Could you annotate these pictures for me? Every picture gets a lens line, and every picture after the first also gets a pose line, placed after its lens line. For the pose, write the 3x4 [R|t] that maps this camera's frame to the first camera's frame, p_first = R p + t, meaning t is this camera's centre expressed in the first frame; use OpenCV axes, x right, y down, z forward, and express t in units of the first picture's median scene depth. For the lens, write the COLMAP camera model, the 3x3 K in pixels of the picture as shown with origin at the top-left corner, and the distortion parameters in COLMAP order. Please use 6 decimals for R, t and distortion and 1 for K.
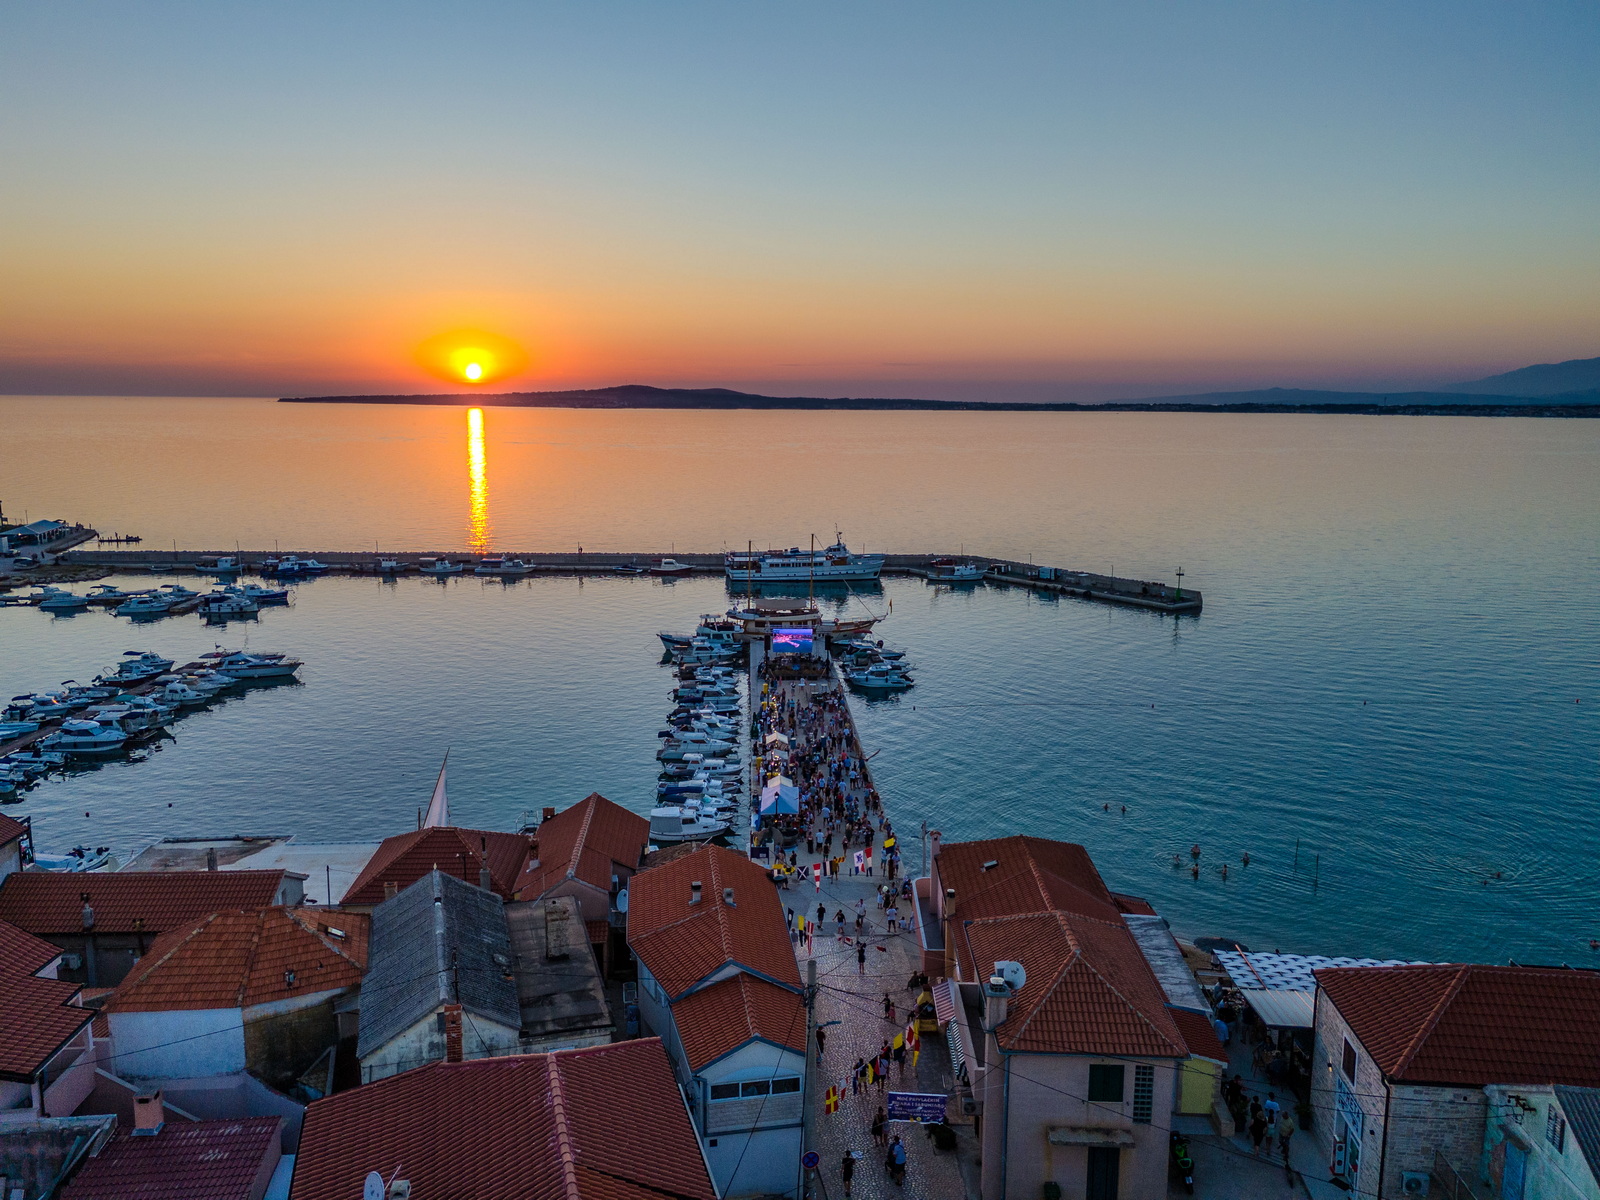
lens RADIAL K [[1182.9, 0, 804.2], [0, 1182.9, 604.8], [0, 0, 1]] dist [0.085929, -0.082974]
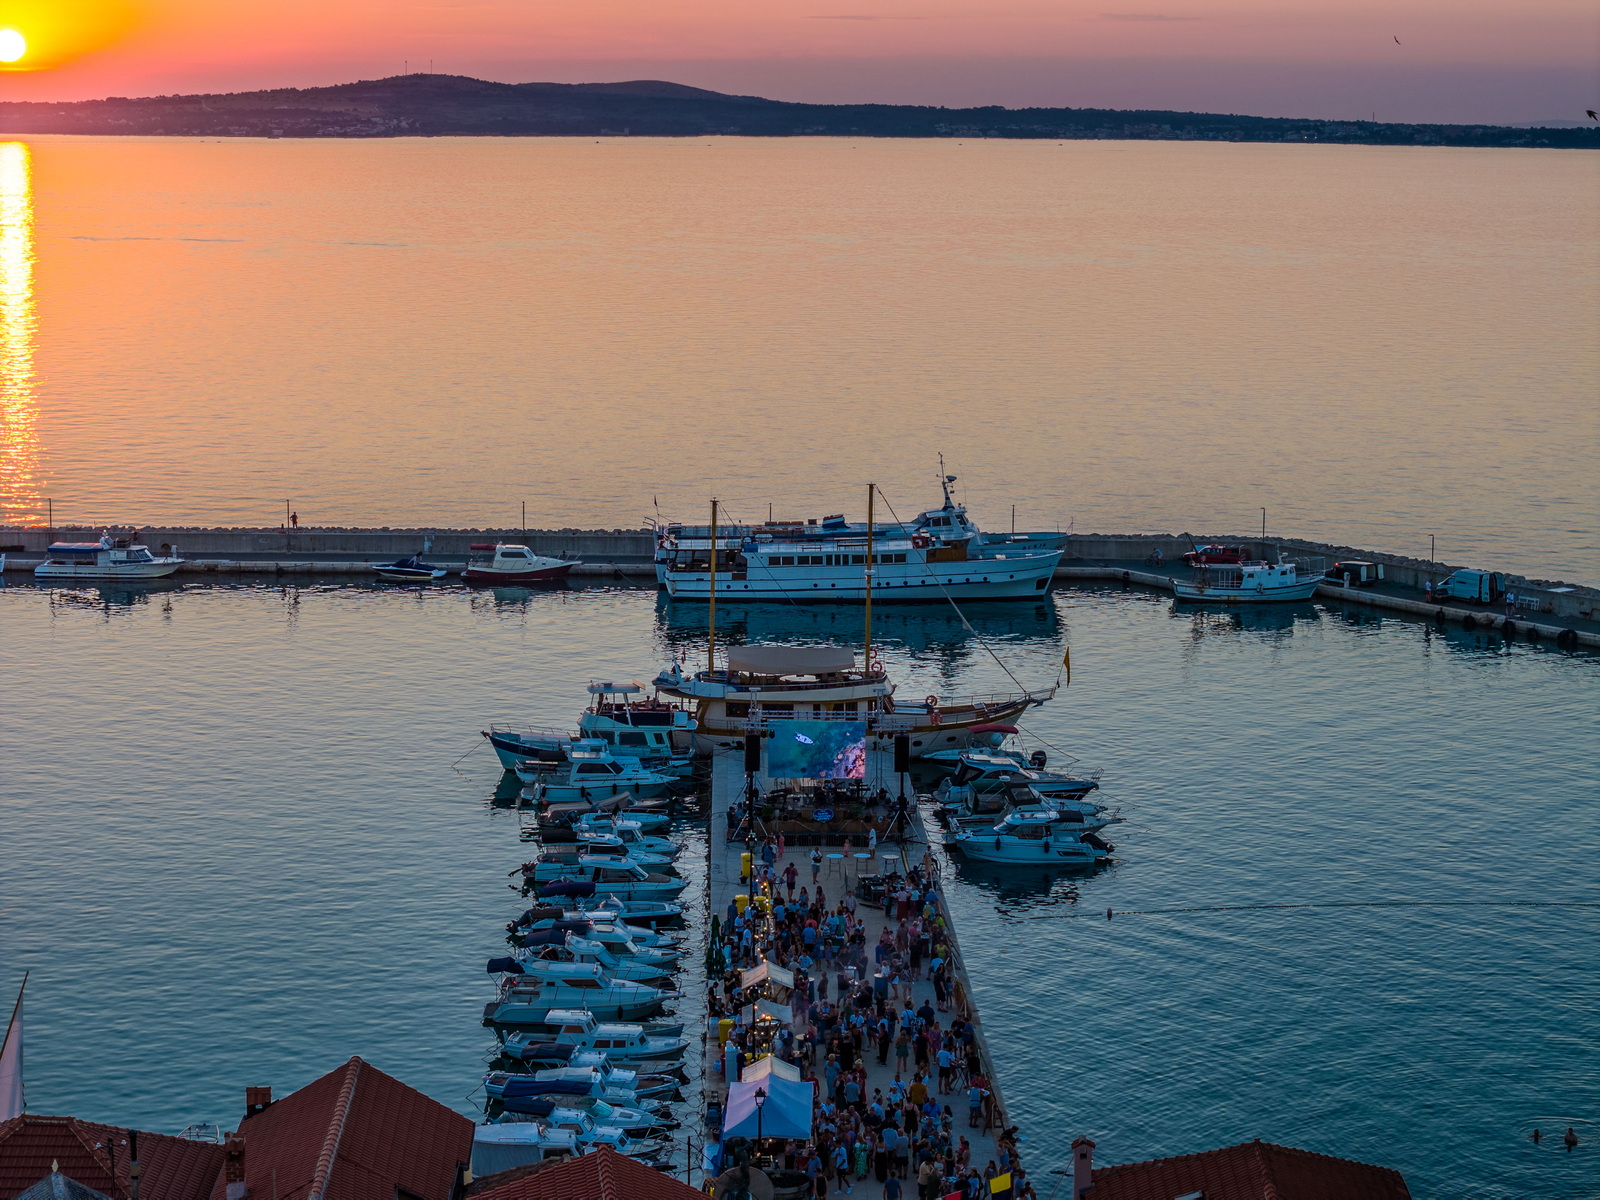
lens RADIAL K [[3249.2, 0, 803.6], [0, 3249.2, 613.4], [0, 0, 1]] dist [-0.230980, 0.000000]
pose [[0.999696, 0.004730, -0.024217, 0.012133], [-0.005124, 0.999855, -0.016238, 0.001979], [0.024137, 0.016357, 0.999575, -0.108897]]
